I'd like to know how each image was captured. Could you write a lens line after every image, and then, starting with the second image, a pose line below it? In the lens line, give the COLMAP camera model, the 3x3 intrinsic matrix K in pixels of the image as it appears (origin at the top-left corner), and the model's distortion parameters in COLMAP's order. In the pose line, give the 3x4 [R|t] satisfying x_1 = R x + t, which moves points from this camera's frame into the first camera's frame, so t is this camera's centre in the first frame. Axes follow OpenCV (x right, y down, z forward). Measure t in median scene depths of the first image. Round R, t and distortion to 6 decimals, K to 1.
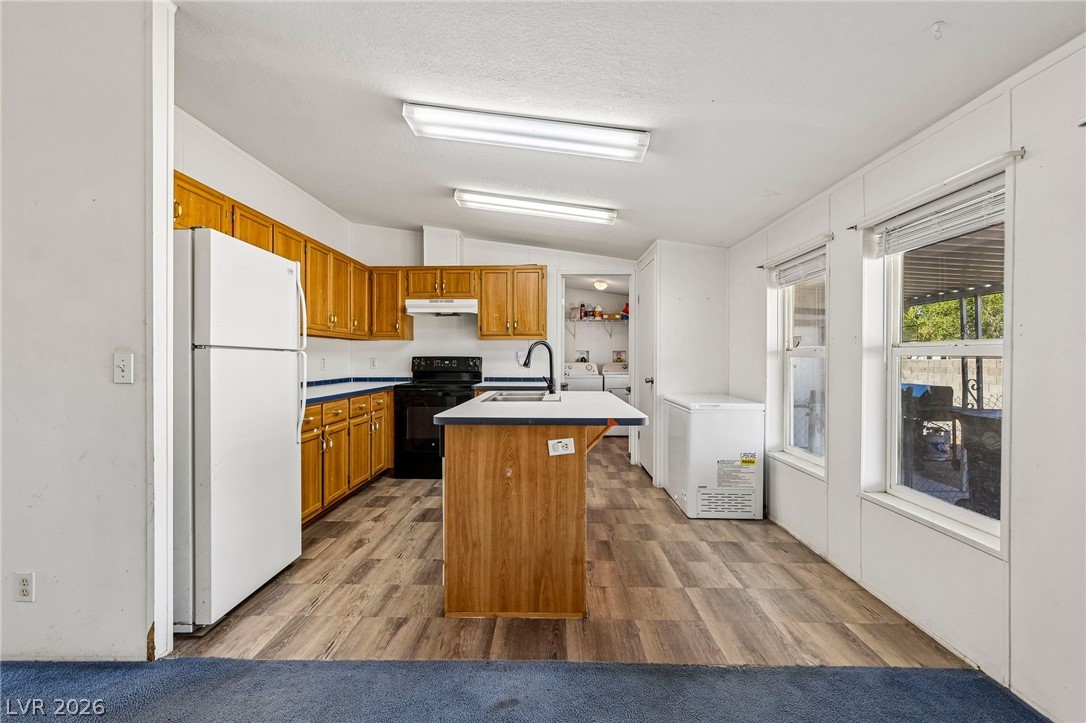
lens RADIAL K [[468.8, 0, 542.6], [0, 468.8, 358.9], [0, 0, 1]] dist [0.004339, 0.000447]
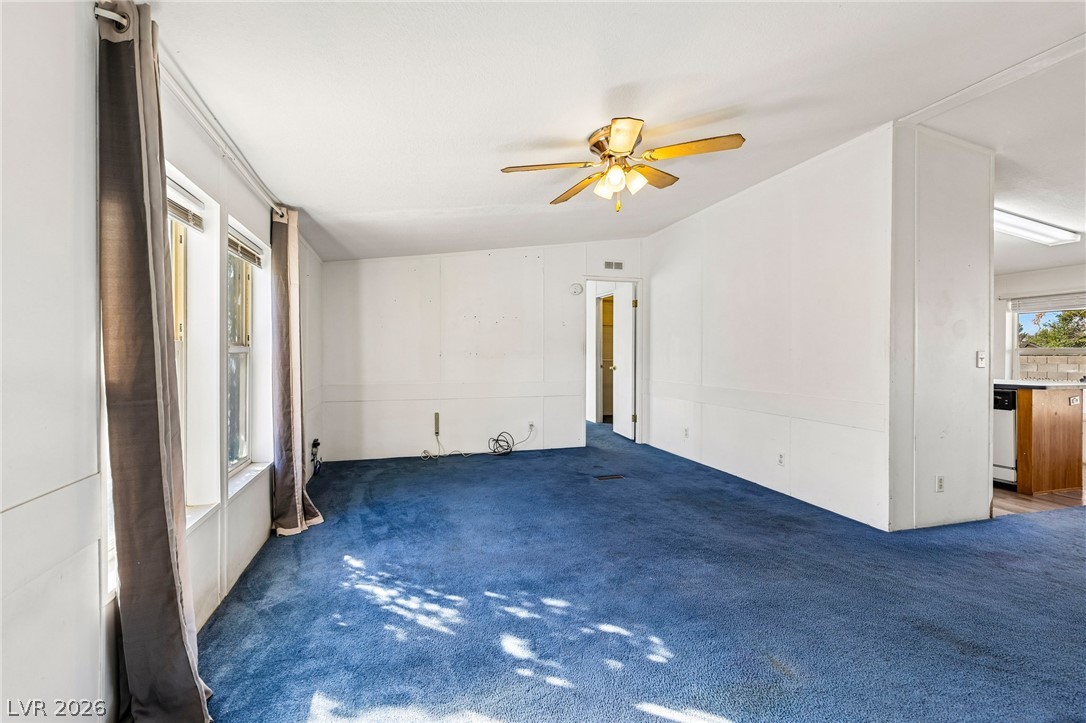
lens RADIAL K [[489.3, 0, 543.0], [0, 489.3, 358.2], [0, 0, 1]] dist [0.005591, 0.000641]
pose [[0.953426, -0.000110, 0.301626, -2.032595], [-0.002075, 0.999974, 0.006924, 0.004184], [-0.301619, -0.007227, 0.953401, -0.198266]]
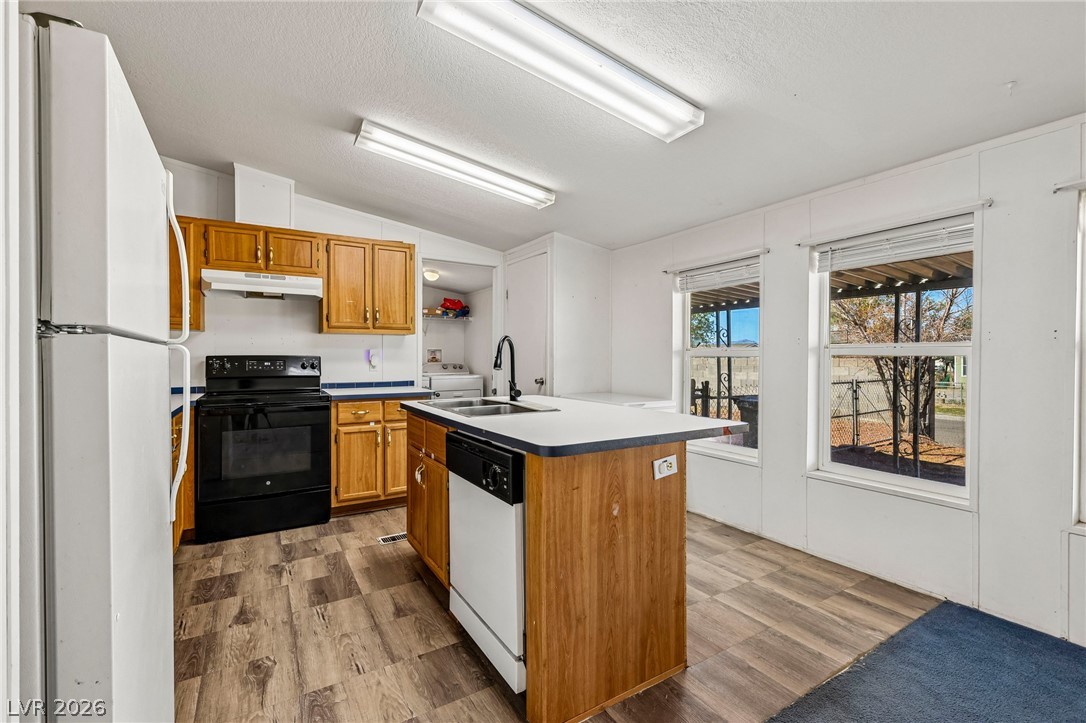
lens RADIAL K [[468.8, 0, 542.6], [0, 468.8, 358.9], [0, 0, 1]] dist [0.004339, 0.000447]
pose [[0.840665, -0.002518, 0.541550, -0.447170], [0.001854, 0.999997, 0.001772, -0.000752], [-0.541553, -0.000485, 0.840666, 0.335955]]
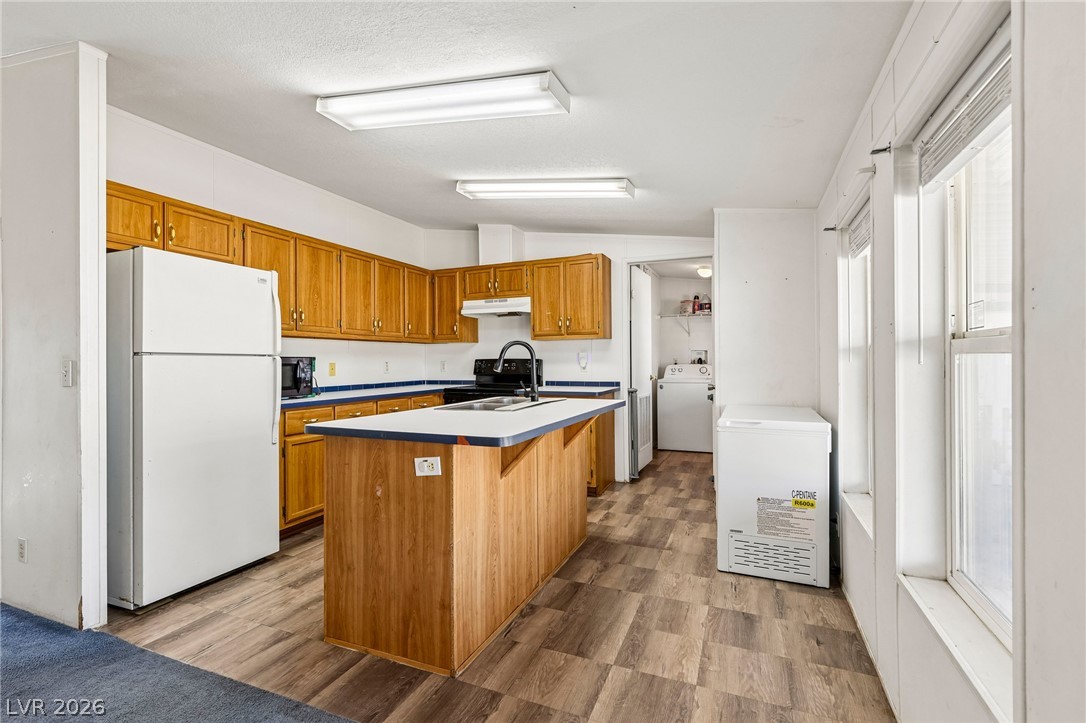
lens RADIAL K [[489.3, 0, 543.0], [0, 489.3, 358.2], [0, 0, 1]] dist [0.005591, 0.000641]
pose [[0.929065, -0.009486, -0.369796, 0.433286], [0.007896, 0.999952, -0.005813, -0.000346], [0.369833, 0.002480, 0.929095, 0.200550]]
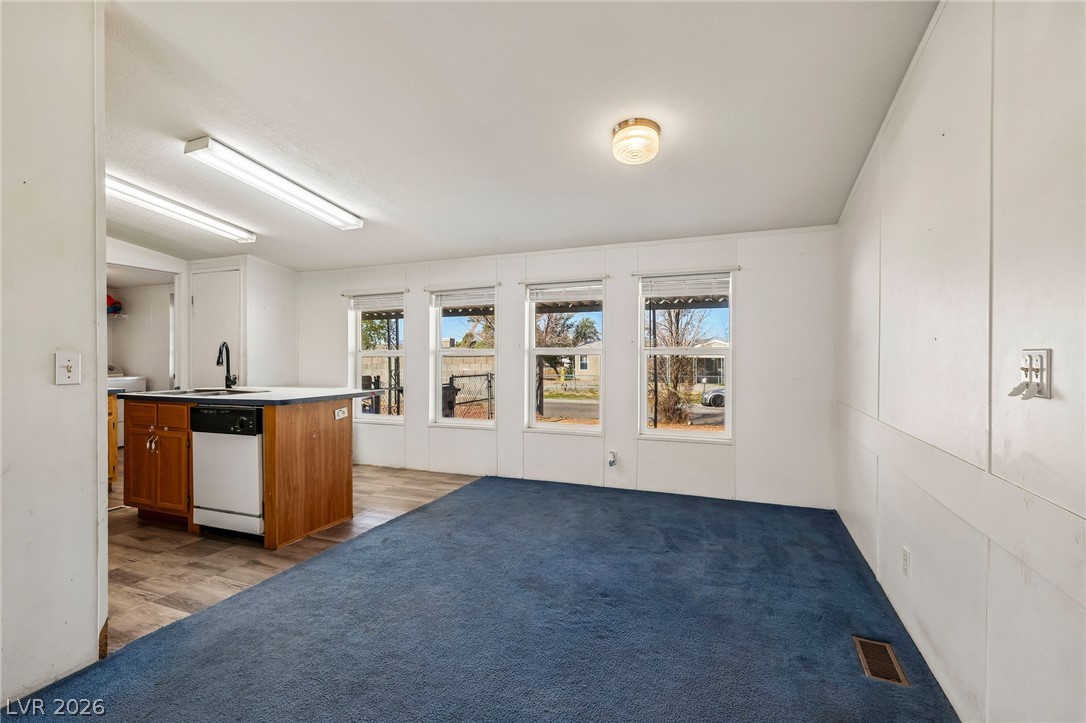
lens RADIAL K [[494.1, 0, 540.7], [0, 494.1, 356.9], [0, 0, 1]] dist [0.003057, 0.000306]
pose [[0.359821, -0.003054, 0.933016, -0.979675], [0.005596, 0.999984, 0.001116, 0.000151], [-0.933005, 0.004819, 0.359832, -0.171395]]
